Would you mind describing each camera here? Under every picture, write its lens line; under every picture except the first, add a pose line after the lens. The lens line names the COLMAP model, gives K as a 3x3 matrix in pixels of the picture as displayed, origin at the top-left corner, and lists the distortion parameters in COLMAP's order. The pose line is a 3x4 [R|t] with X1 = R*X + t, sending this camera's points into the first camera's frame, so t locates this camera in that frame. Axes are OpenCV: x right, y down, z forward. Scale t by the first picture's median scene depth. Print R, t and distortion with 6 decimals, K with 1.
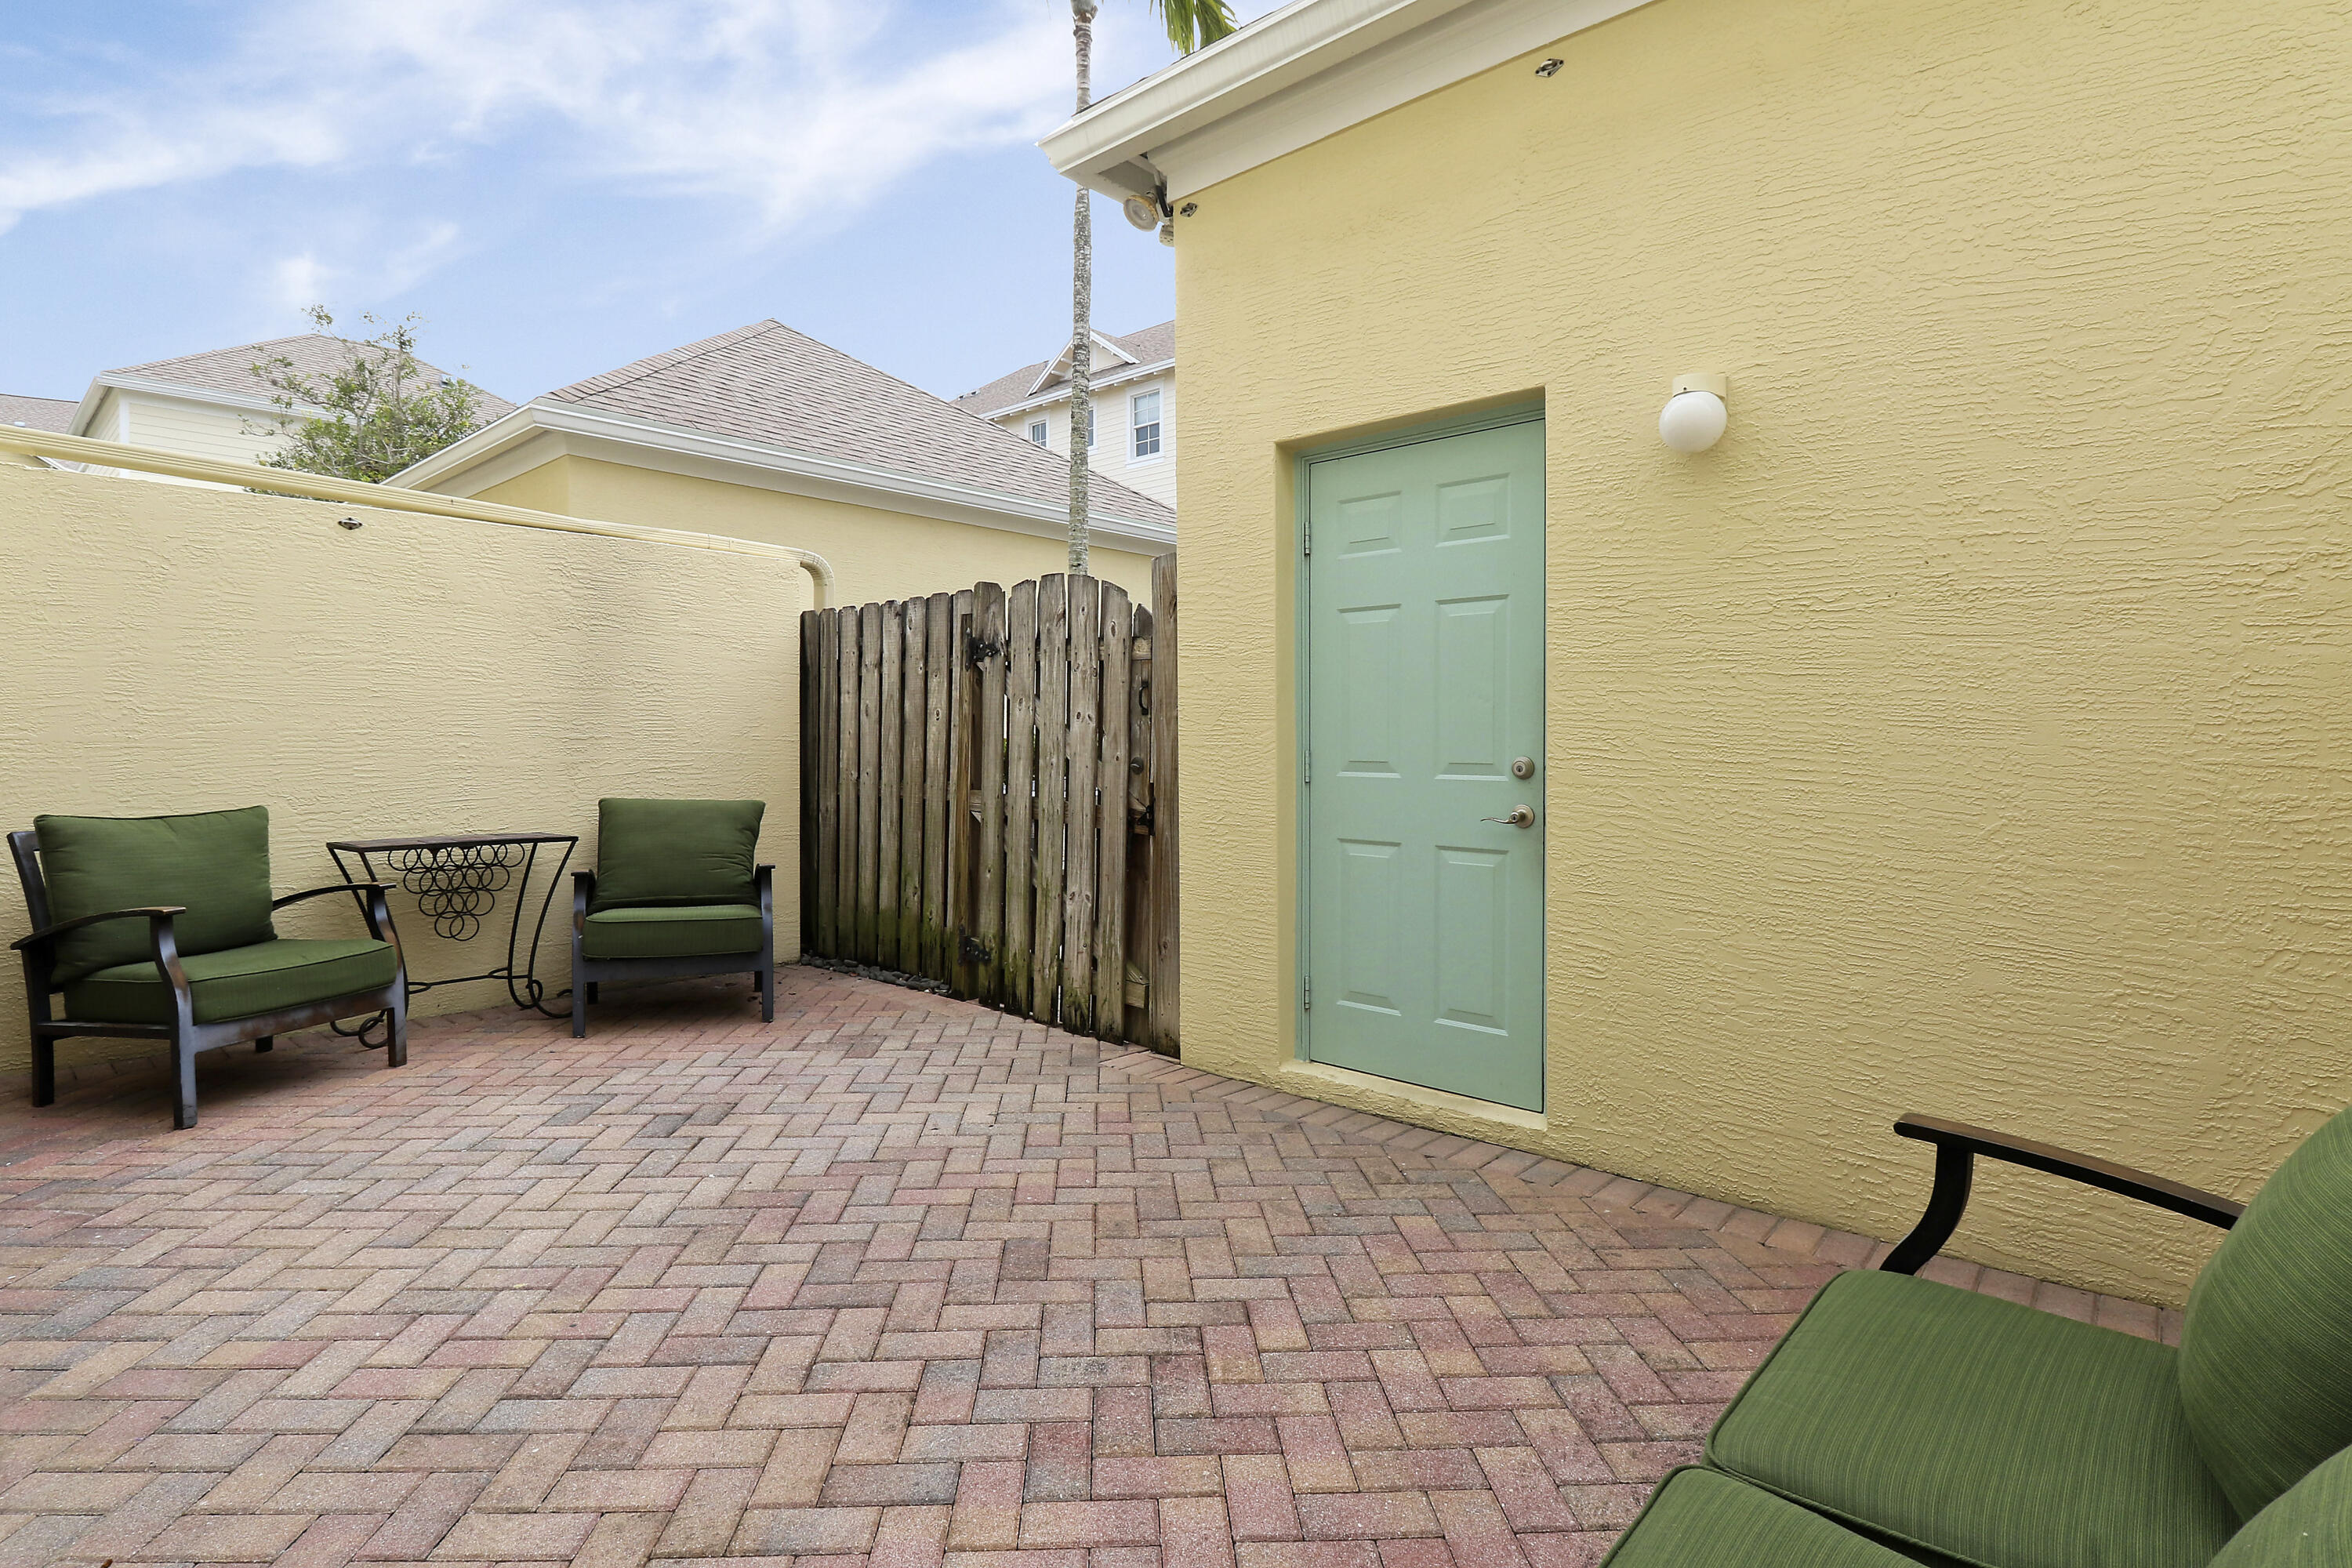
lens RADIAL K [[1133.0, 0, 1181.4], [0, 1133.0, 734.7], [0, 0, 1]] dist [-0.010226, -0.000767]
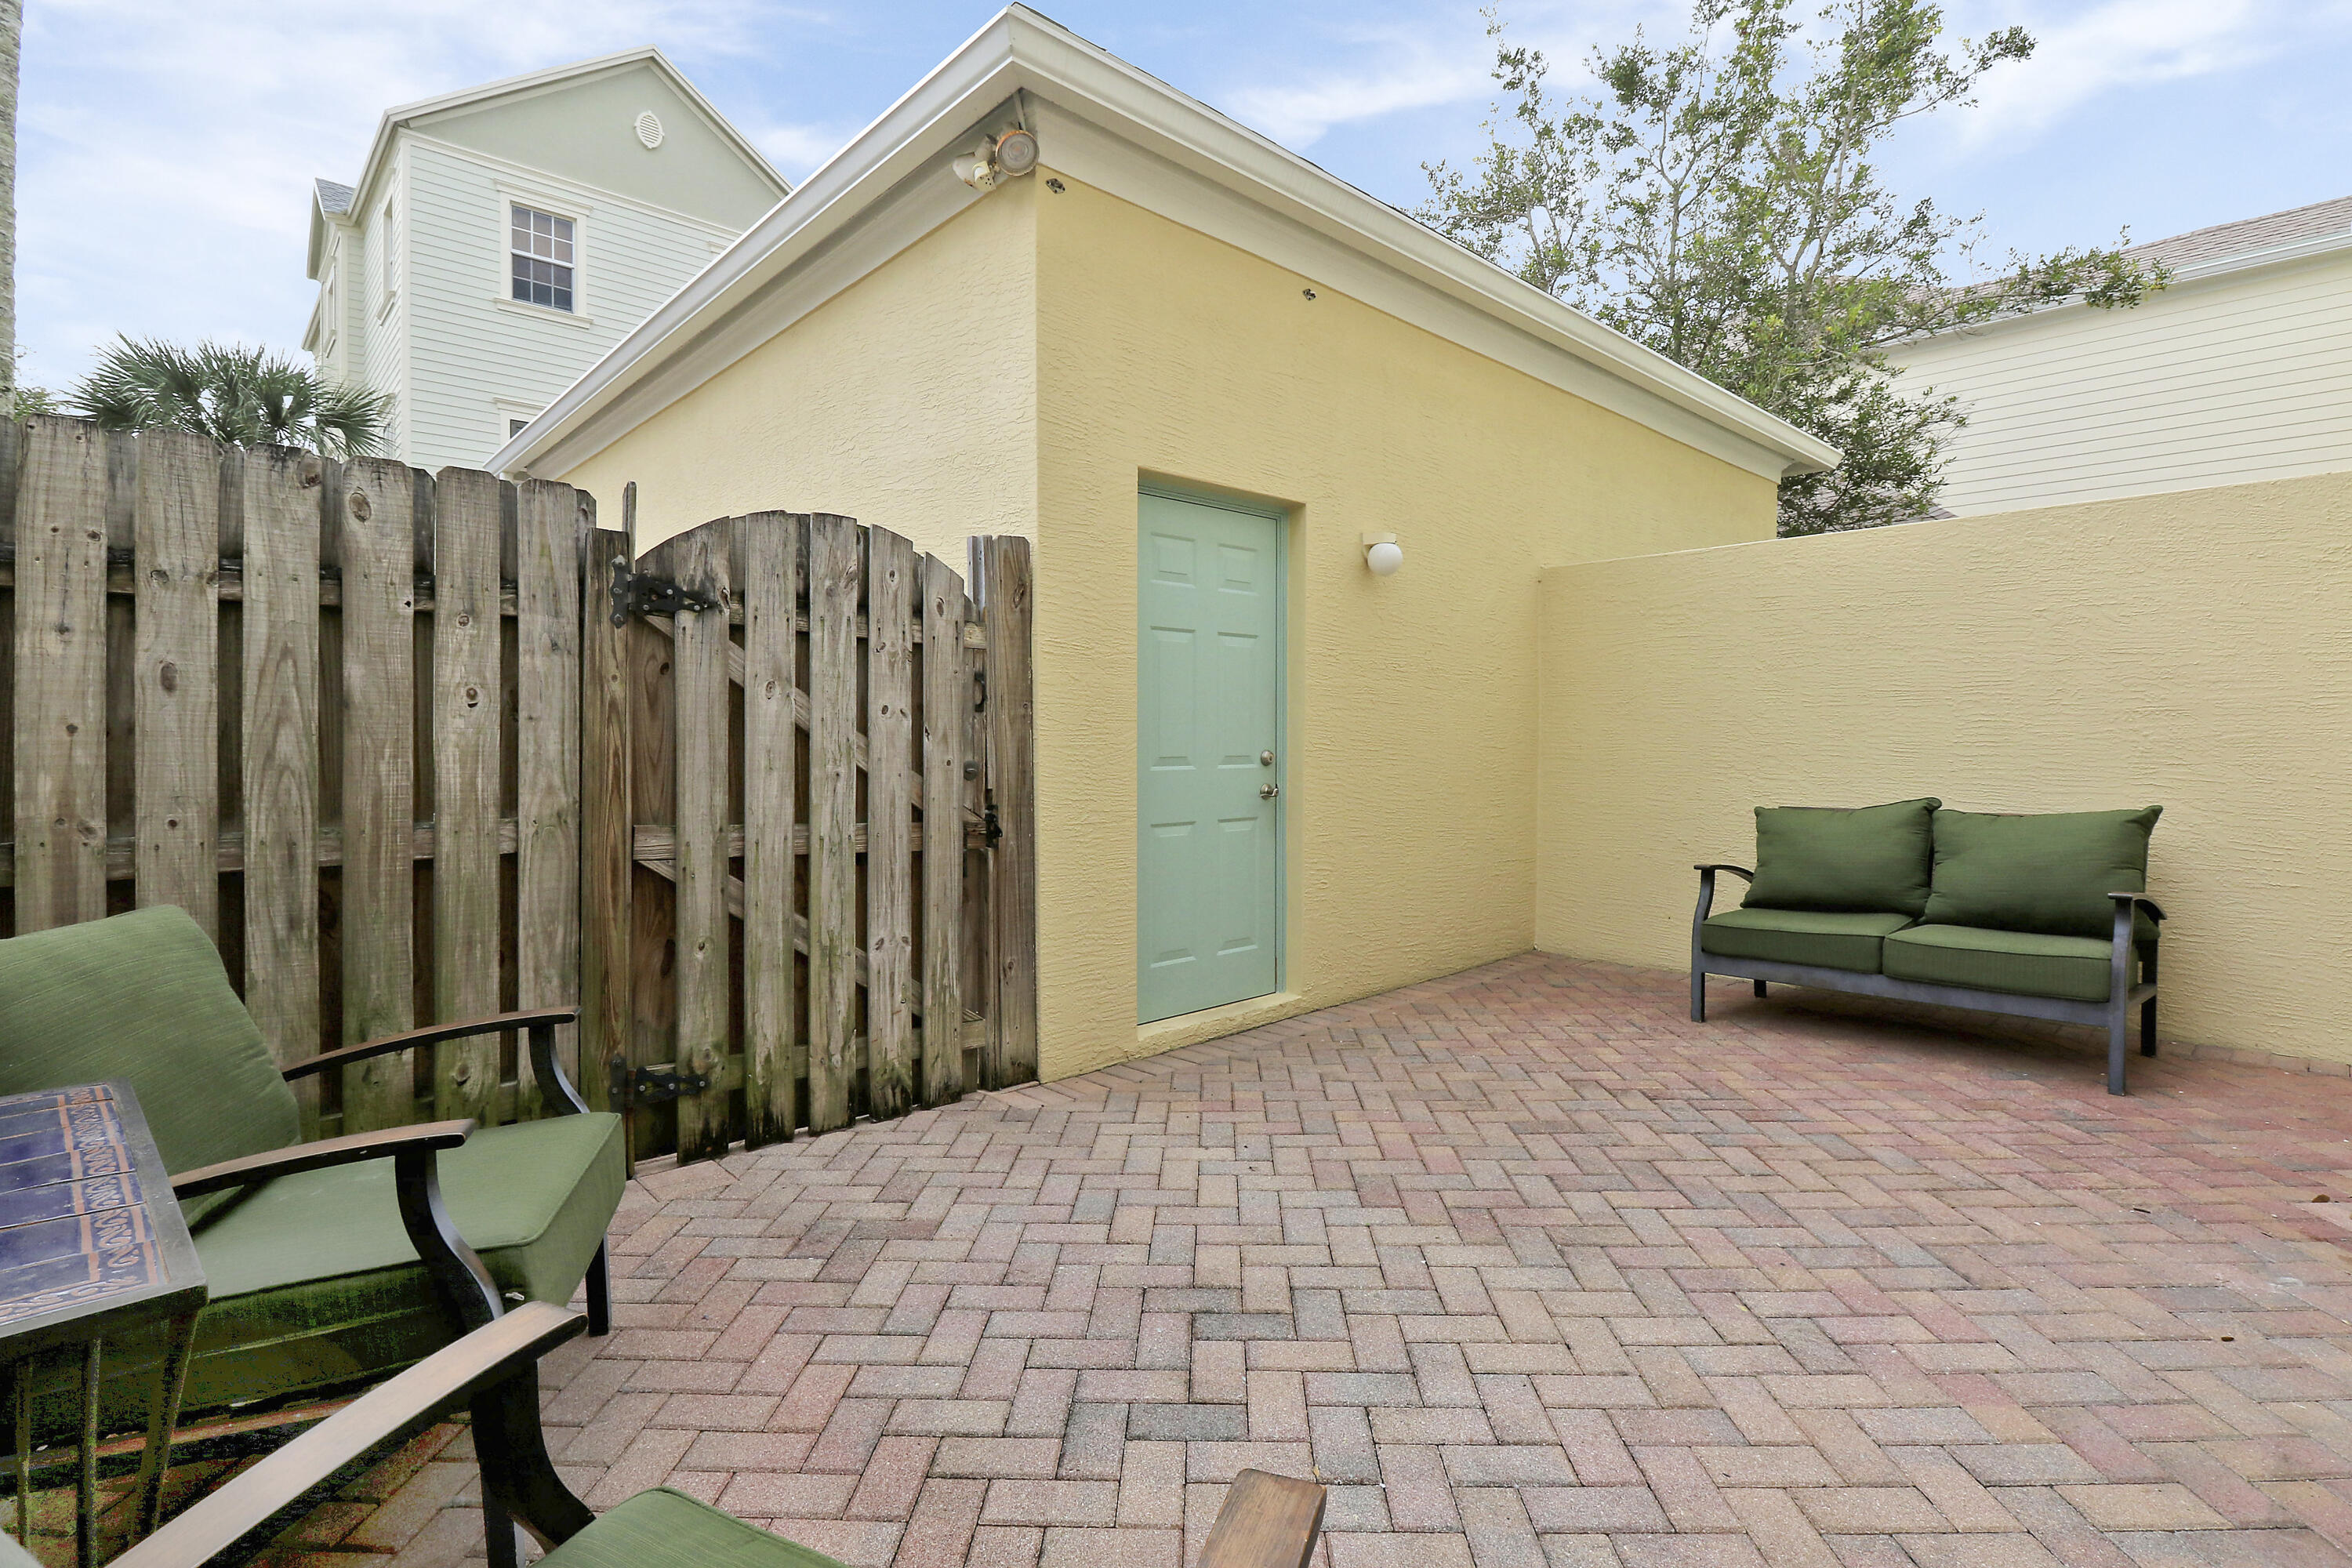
lens RADIAL K [[1118.3, 0, 1163.7], [0, 1118.3, 733.0], [0, 0, 1]] dist [0.003170, -0.000015]
pose [[0.098397, -0.000501, 0.995147, -0.879879], [-0.002524, 0.999997, 0.000753, -0.002283], [-0.995144, -0.002586, 0.098395, 0.773433]]
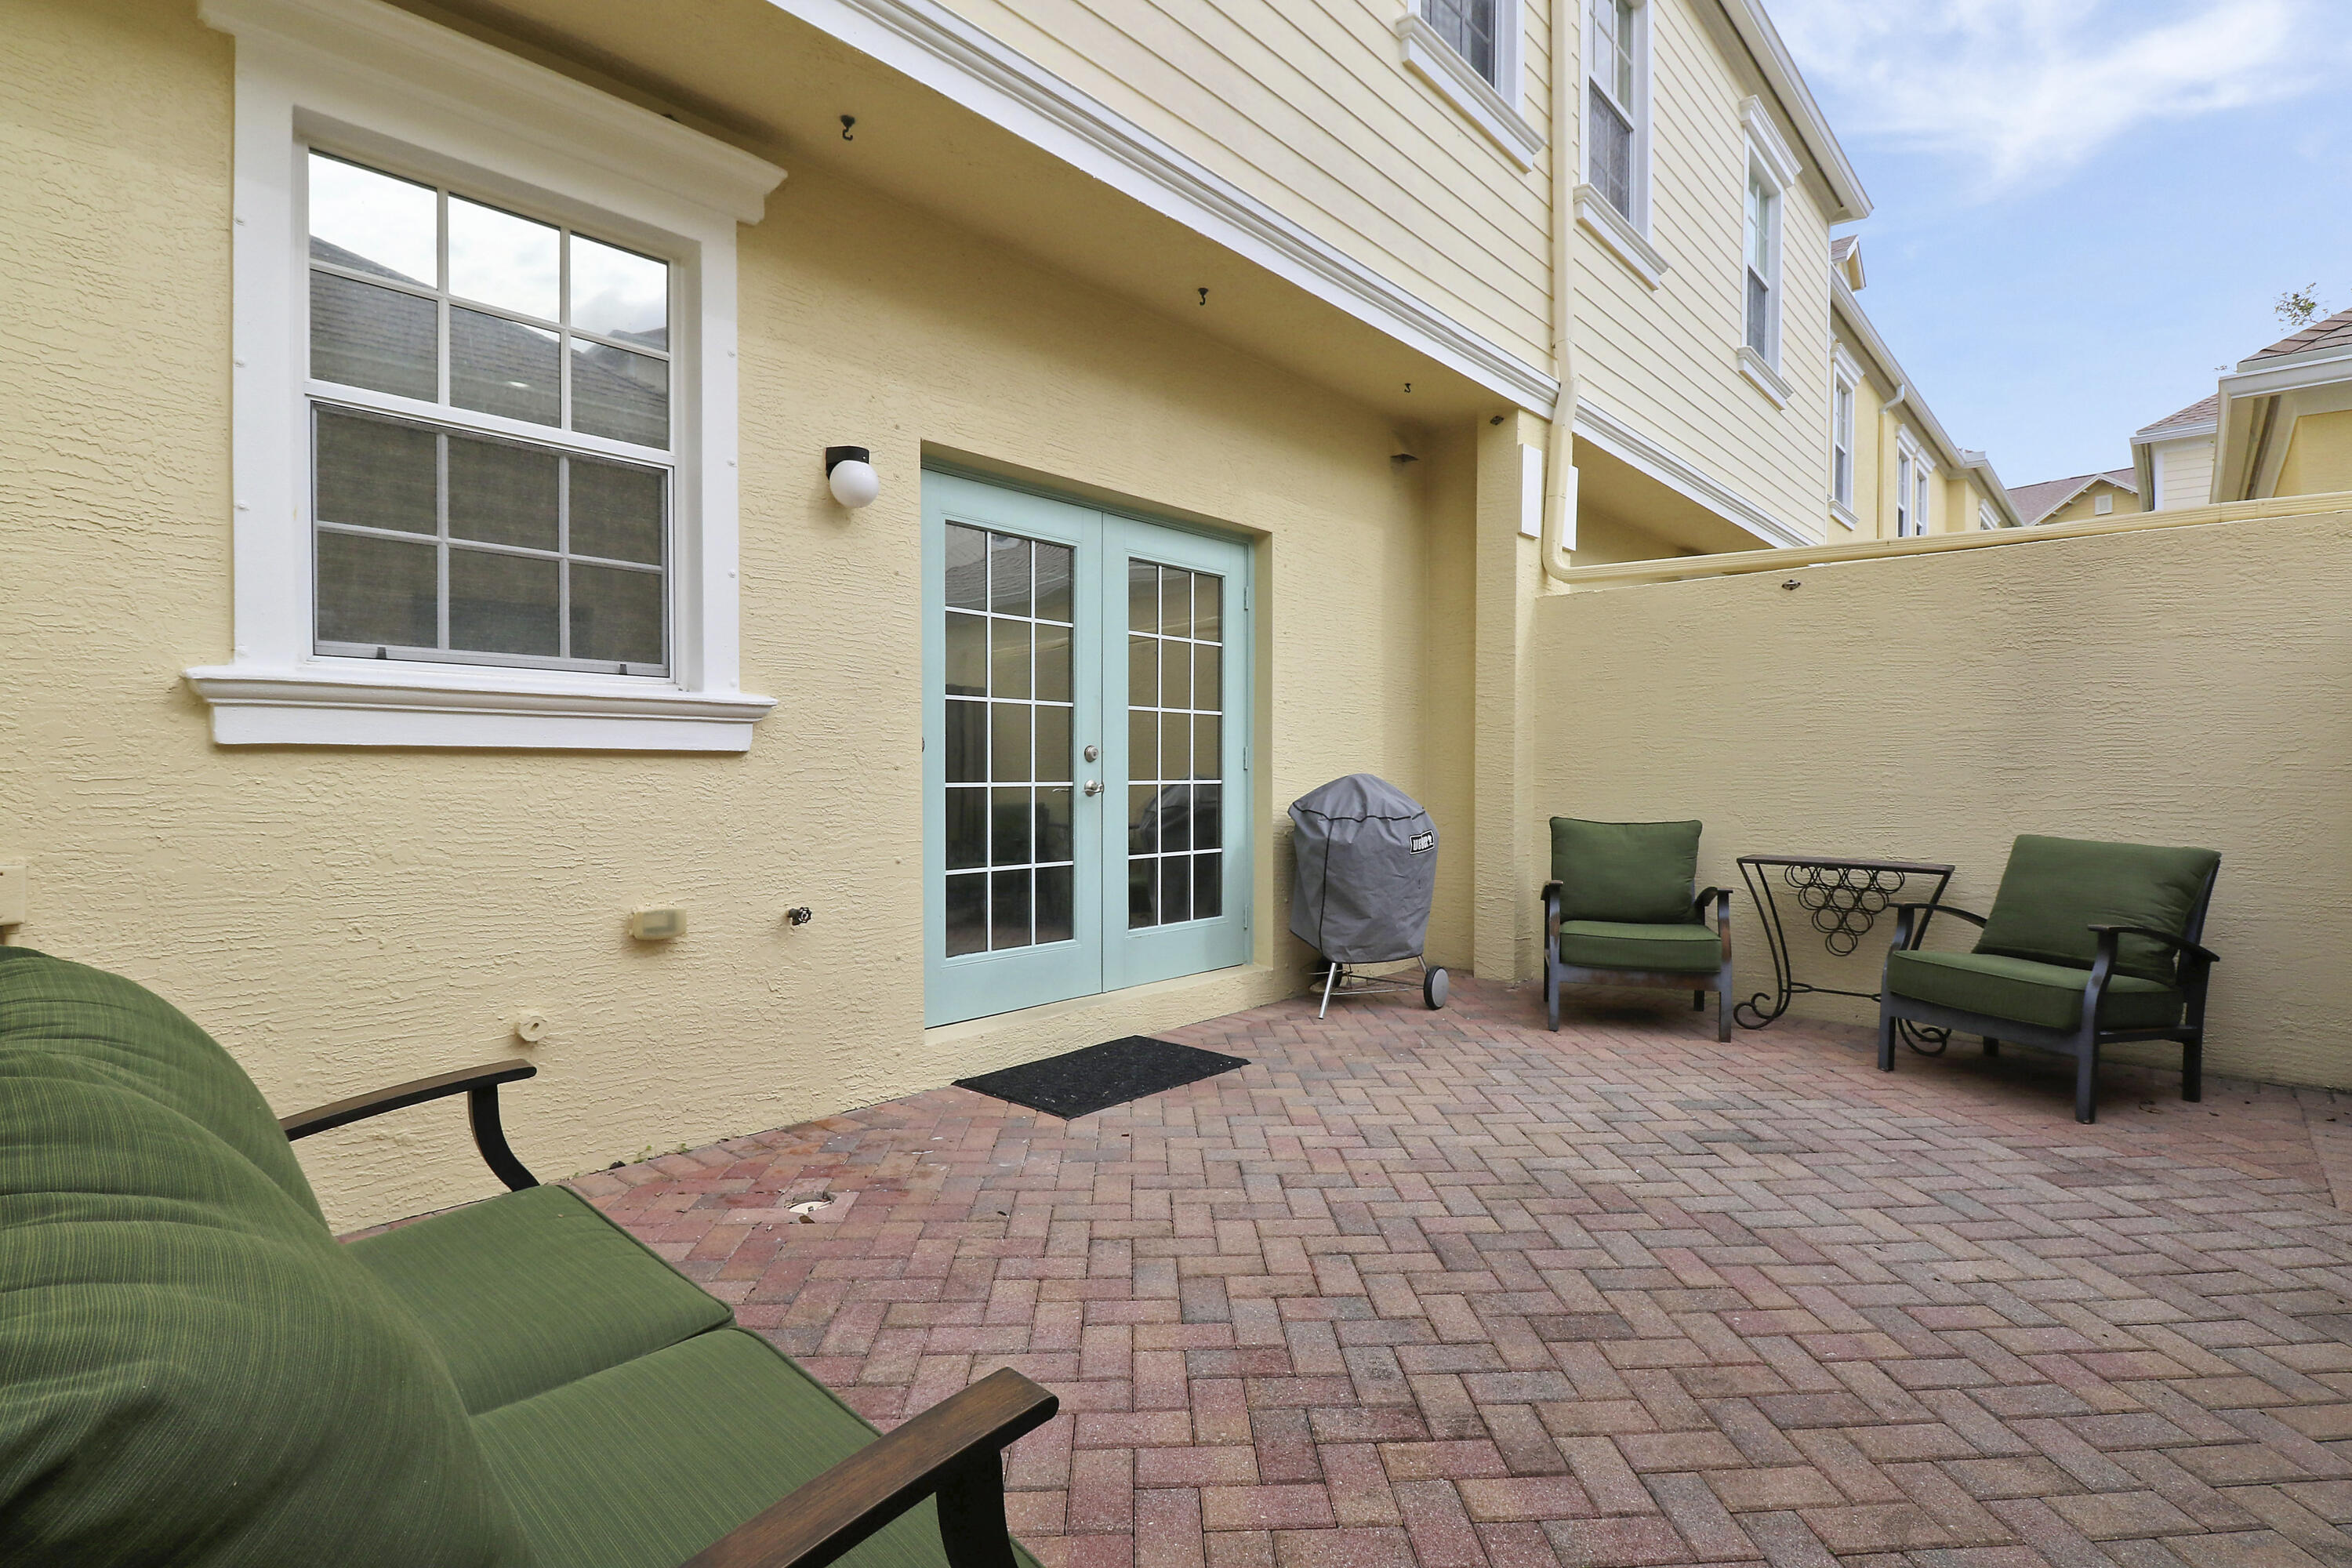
lens RADIAL K [[1112.0, 0, 1176.0], [0, 1112.0, 784.0], [0, 0, 1]] dist [-0.016389, -0.000548]
pose [[-0.011556, 0.011586, -0.999866, 0.448033], [0.002353, 0.999930, 0.011559, 0.005089], [0.999930, -0.002219, -0.011582, 0.398105]]
